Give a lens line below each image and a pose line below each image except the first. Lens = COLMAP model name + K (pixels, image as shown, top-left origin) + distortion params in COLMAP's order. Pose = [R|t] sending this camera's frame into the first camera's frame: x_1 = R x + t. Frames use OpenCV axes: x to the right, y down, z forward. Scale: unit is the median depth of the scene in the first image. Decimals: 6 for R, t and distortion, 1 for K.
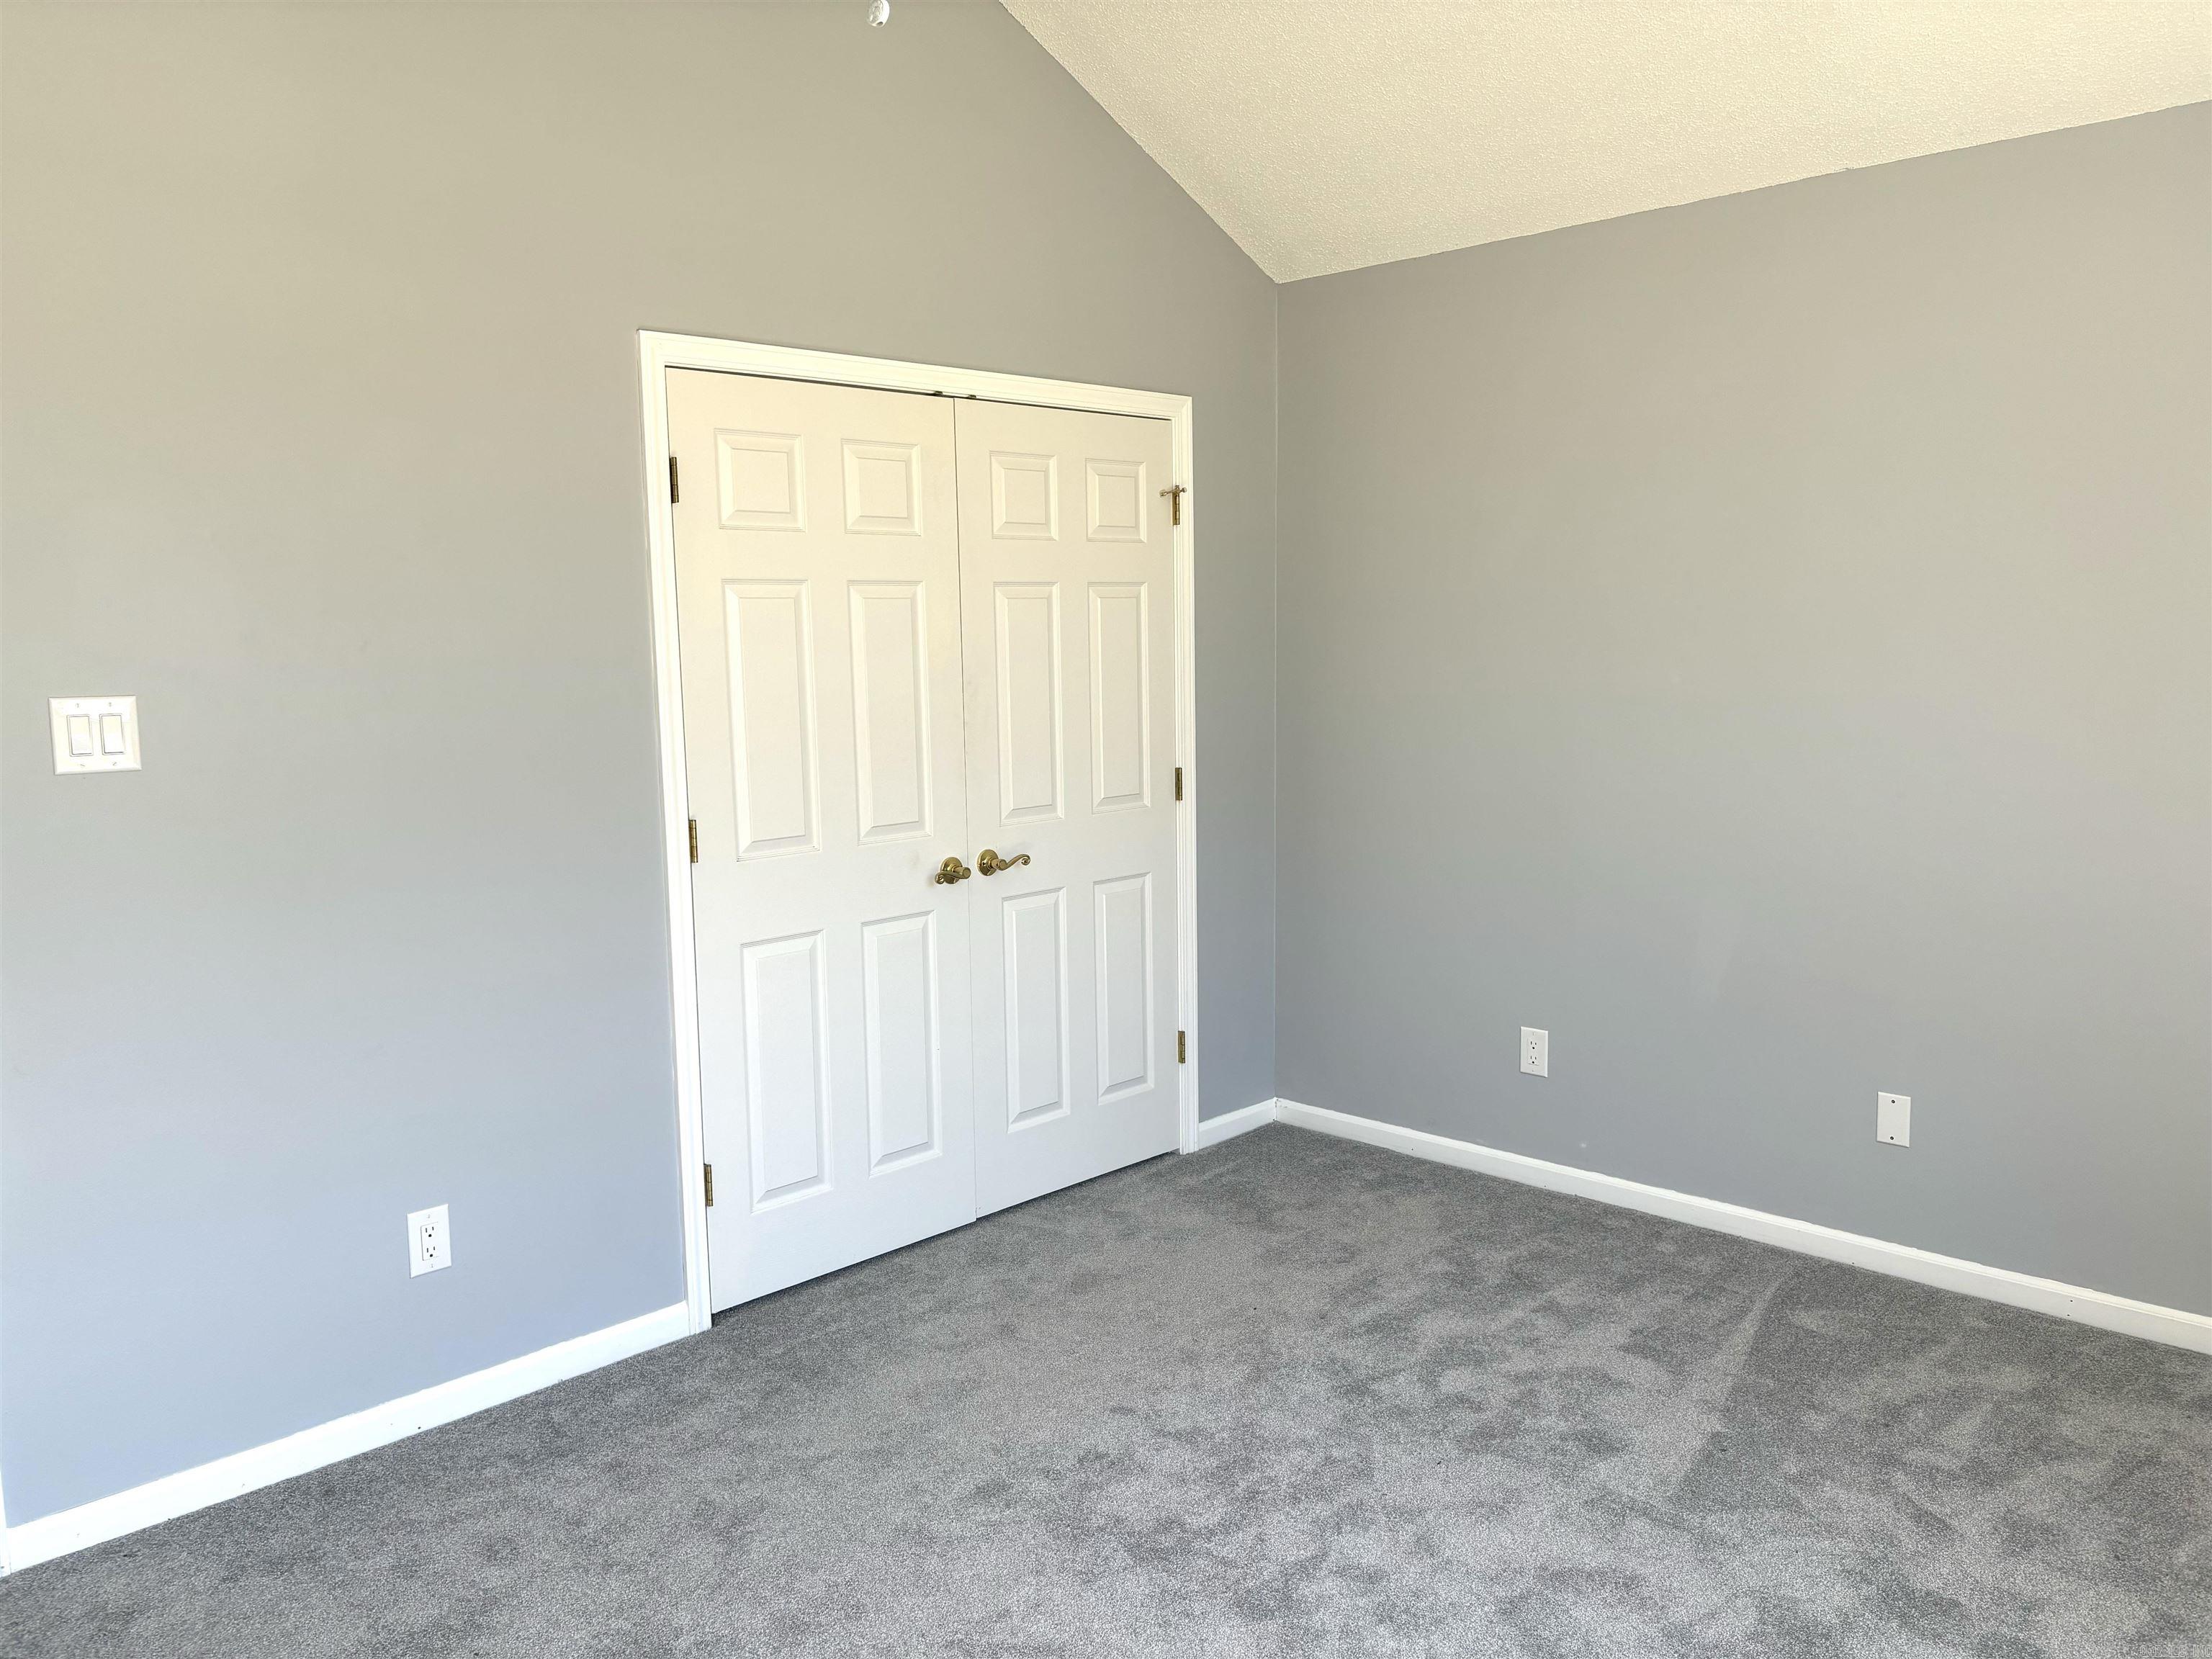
lens RADIAL K [[1664.3, 0, 1112.2], [0, 1664.3, 844.1], [0, 0, 1]] dist [0.053494, -0.055499]
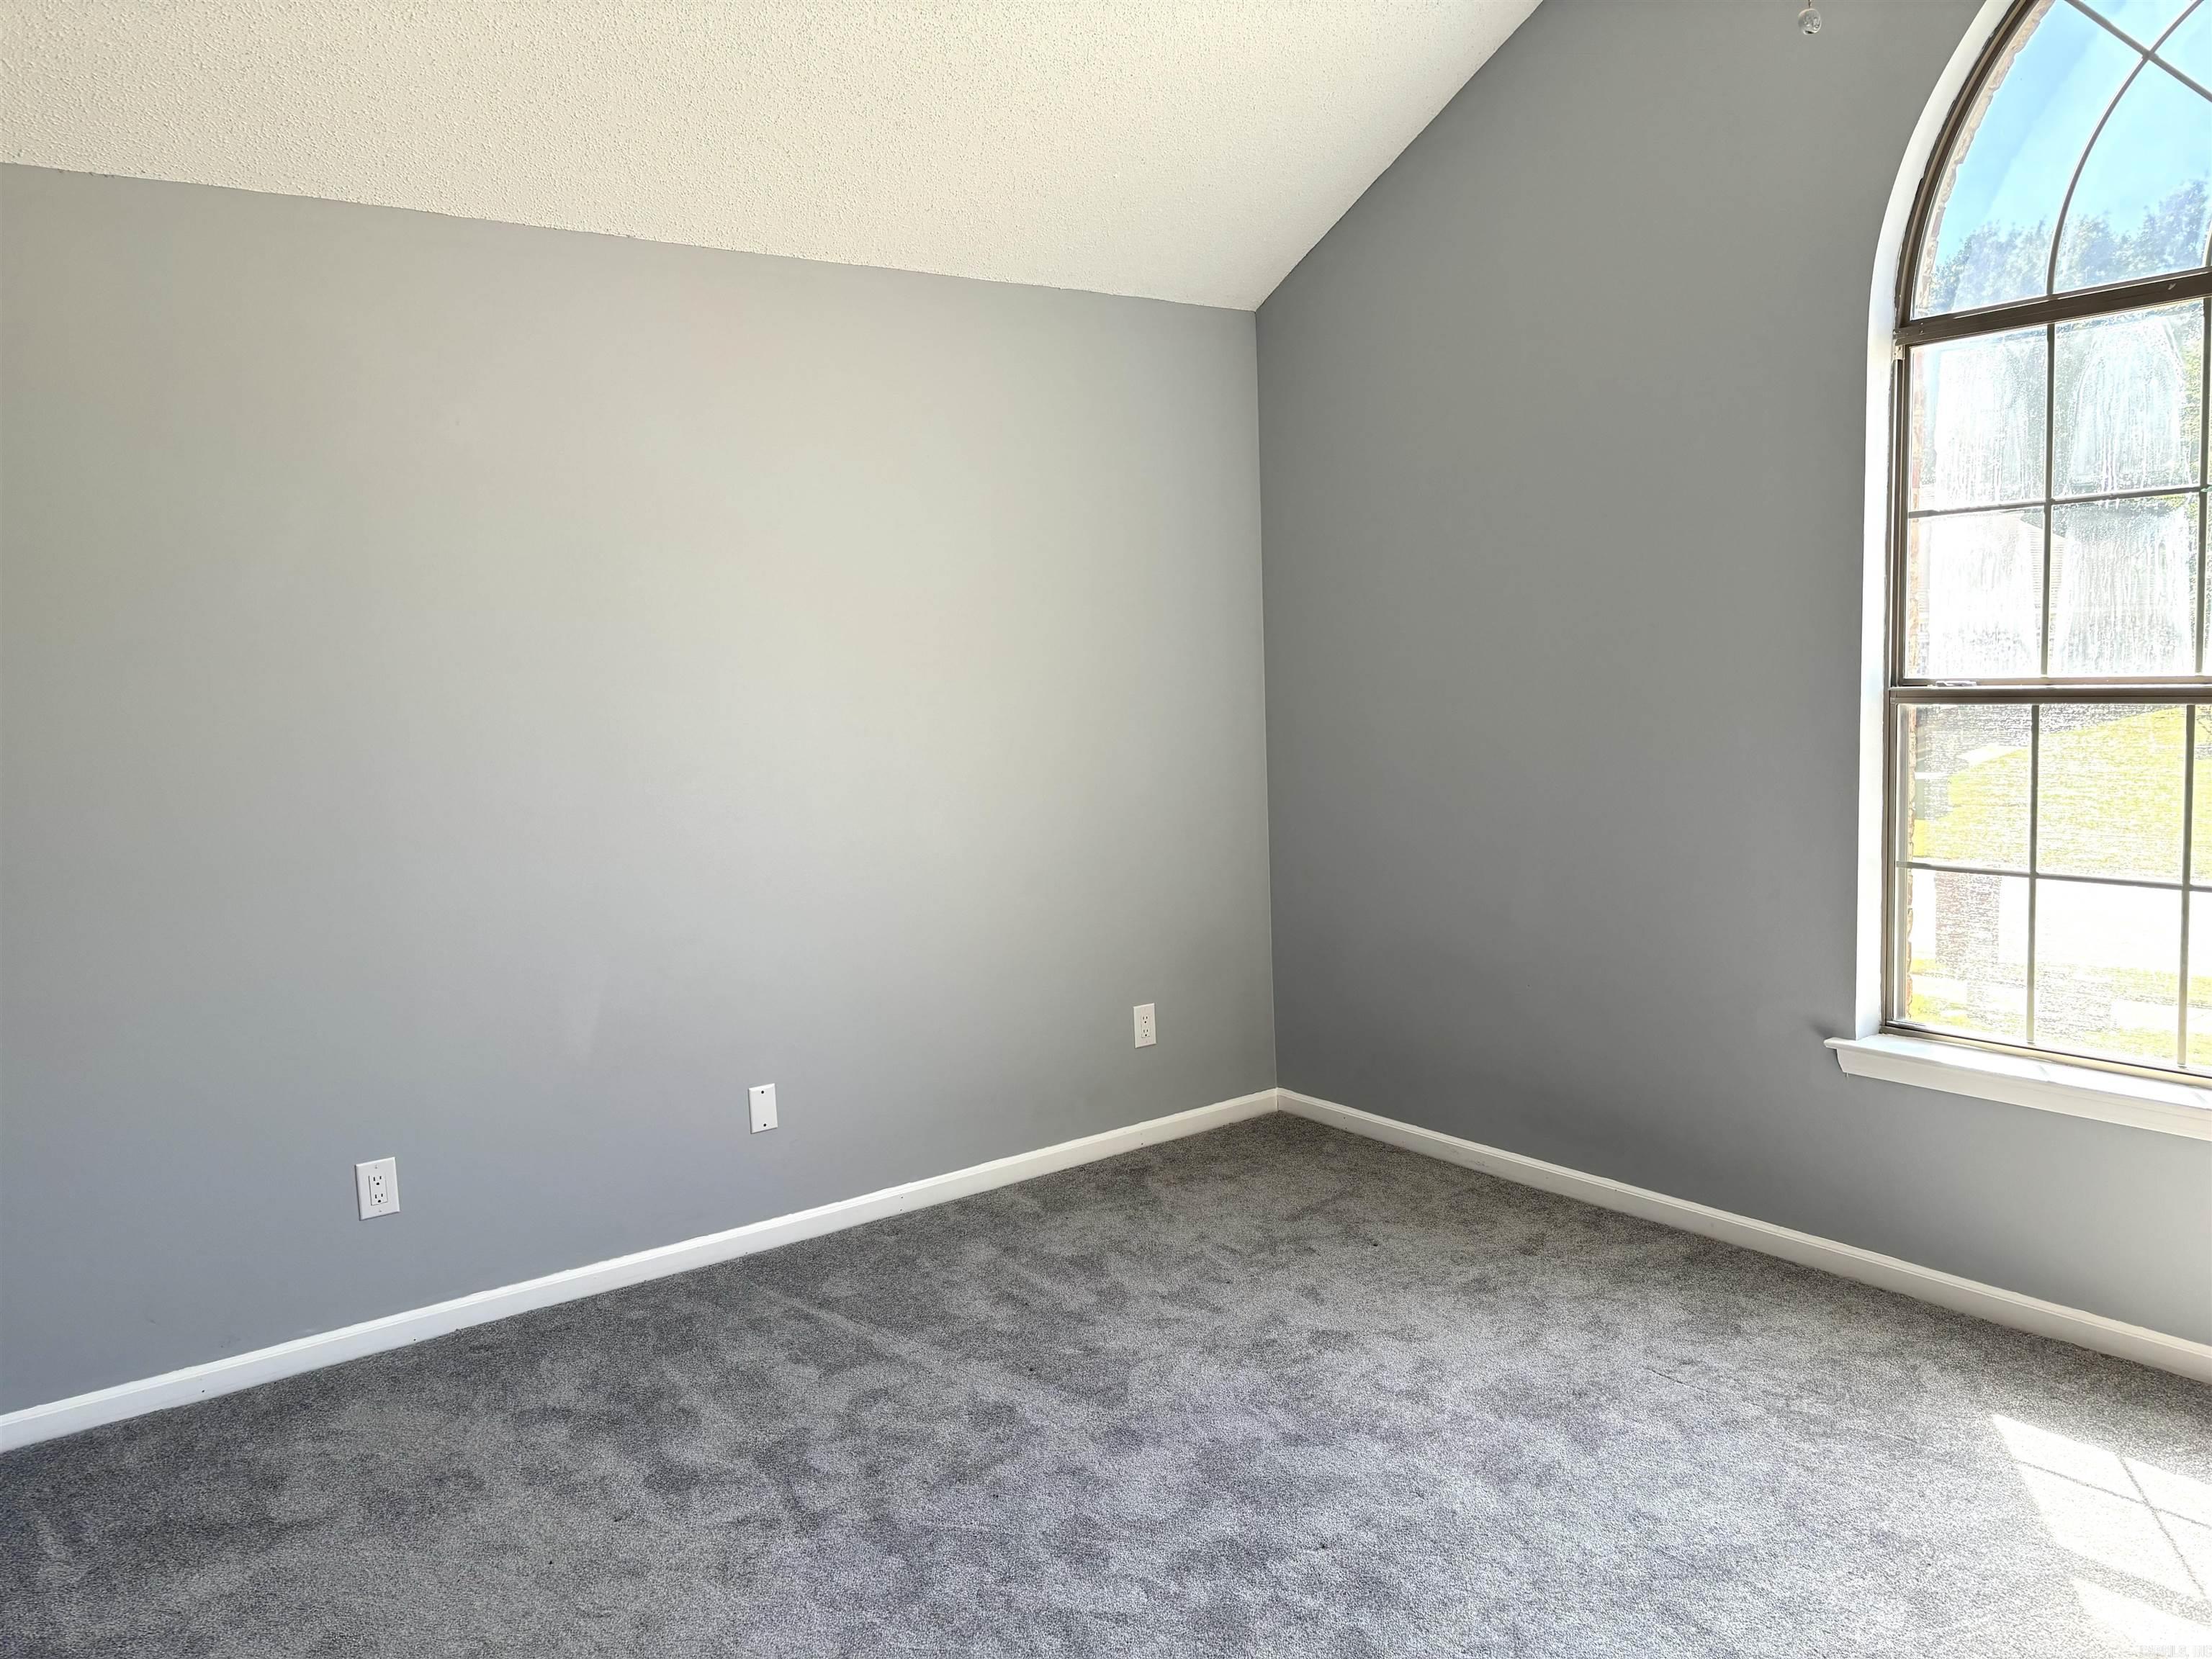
lens RADIAL K [[1664.3, 0, 1122.0], [0, 1664.3, 833.9], [0, 0, 1]] dist [0.053494, -0.055499]
pose [[0.141924, -0.095982, 0.985213, -0.604677], [0.156412, 0.984959, 0.073425, -0.062862], [-0.977442, 0.143678, 0.154802, 0.593889]]
